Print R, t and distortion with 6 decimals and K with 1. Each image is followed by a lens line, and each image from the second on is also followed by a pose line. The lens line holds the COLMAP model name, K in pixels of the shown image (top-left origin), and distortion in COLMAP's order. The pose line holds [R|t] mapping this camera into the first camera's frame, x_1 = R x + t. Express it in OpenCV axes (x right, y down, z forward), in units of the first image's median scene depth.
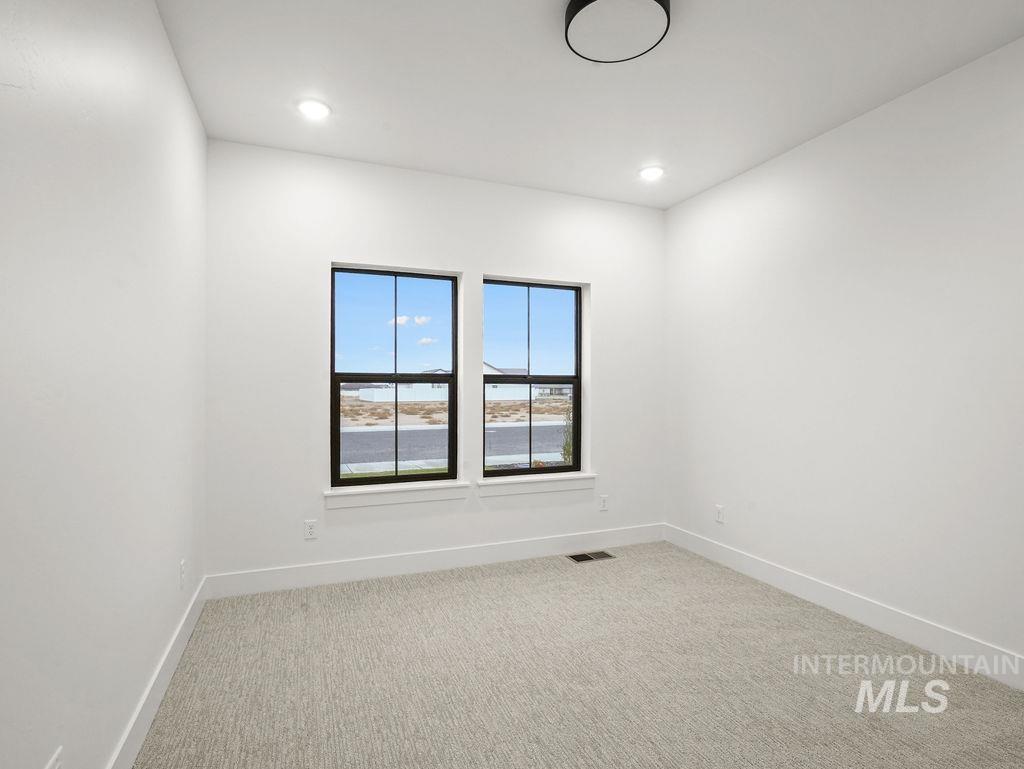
lens RADIAL K [[512.6, 0, 513.0], [0, 512.6, 371.2], [0, 0, 1]] dist [0.000724, 0.000111]
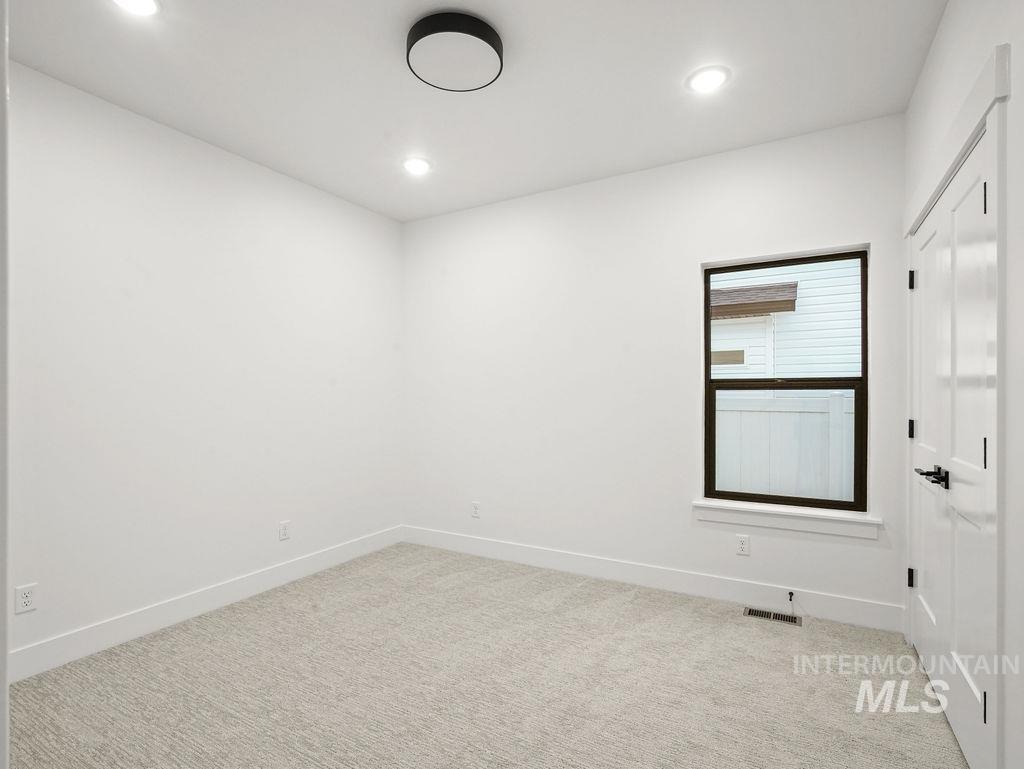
lens RADIAL K [[540.9, 0, 511.1], [0, 540.9, 400.9], [0, 0, 1]] dist [0.002934, 0.000305]
pose [[0.638388, 0.009985, -0.769650, 0.352611], [0.022239, 0.999259, 0.031410, 0.005613], [0.769394, -0.037168, 0.637693, 0.136267]]
